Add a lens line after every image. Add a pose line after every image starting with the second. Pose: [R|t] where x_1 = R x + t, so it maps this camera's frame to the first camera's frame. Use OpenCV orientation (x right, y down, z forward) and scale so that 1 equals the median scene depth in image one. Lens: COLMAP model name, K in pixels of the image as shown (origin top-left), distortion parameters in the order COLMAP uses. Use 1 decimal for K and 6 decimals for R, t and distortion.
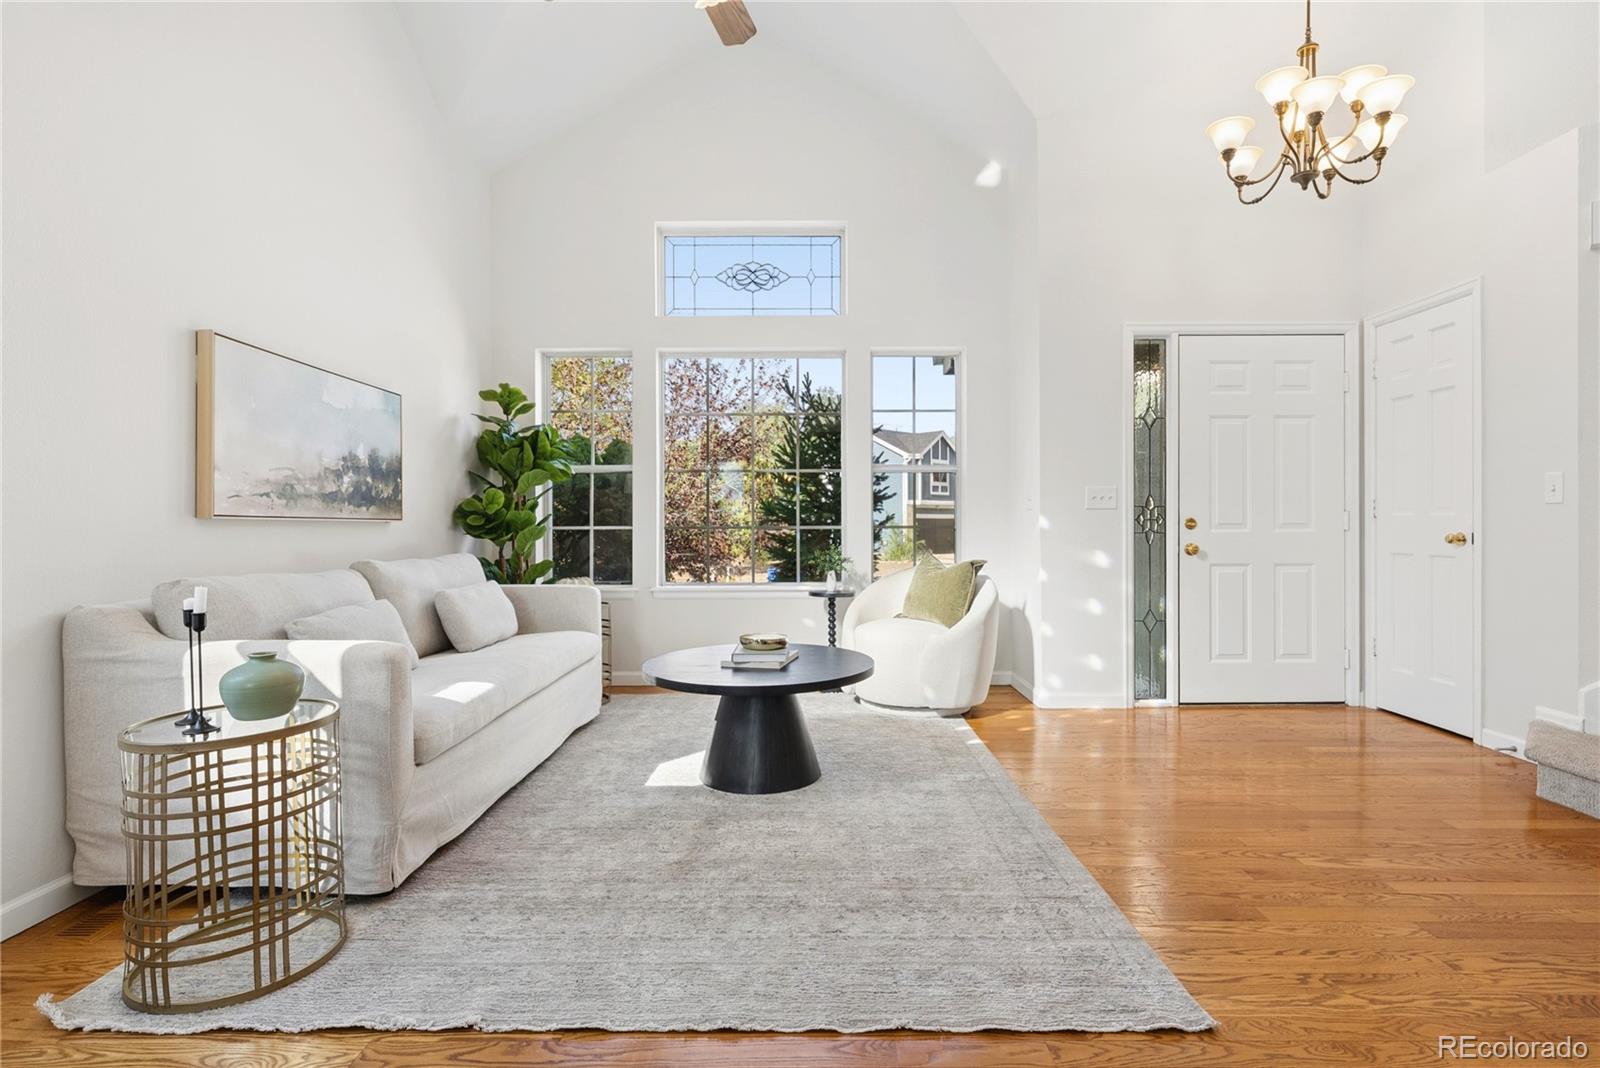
lens RADIAL K [[769.6, 0, 801.1], [0, 769.6, 532.0], [0, 0, 1]] dist [0.001832, -0.000799]
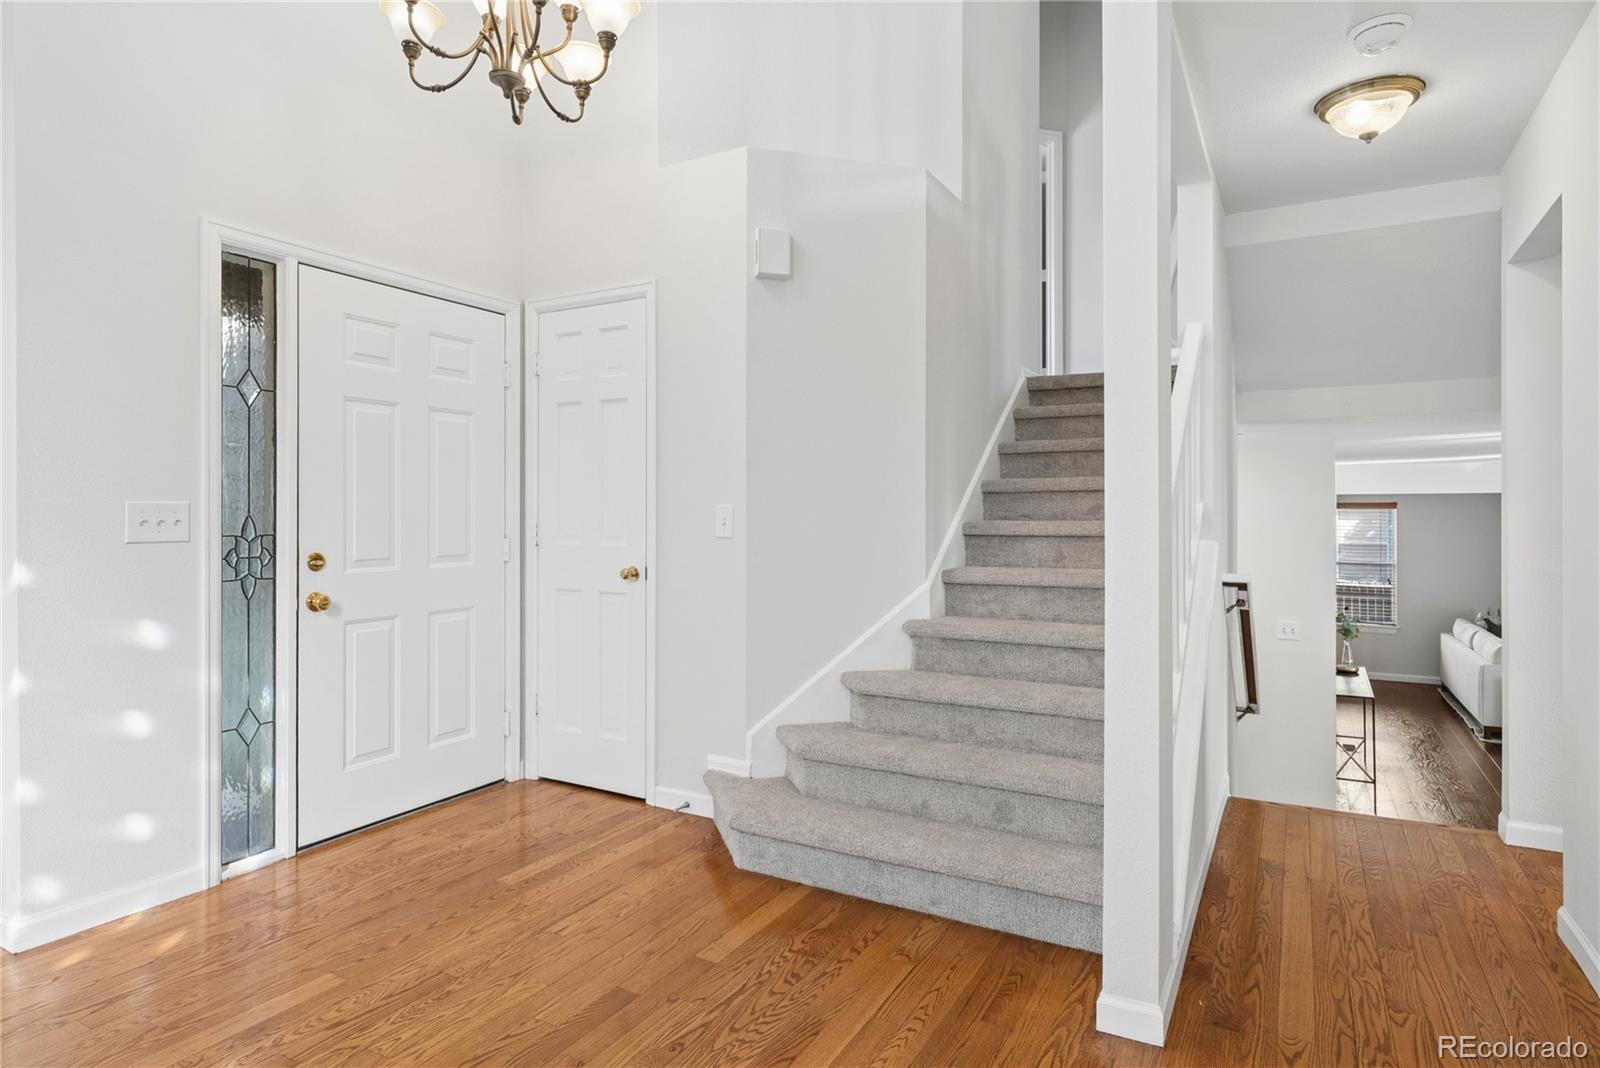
lens RADIAL K [[875.8, 0, 801.5], [0, 875.8, 511.8], [0, 0, 1]] dist [0.004210, -0.001000]
pose [[0.479612, 0.003873, 0.877472, 0.066535], [0.005592, 0.999956, -0.007470, -0.048625], [-0.877463, 0.008490, 0.479570, 0.324269]]
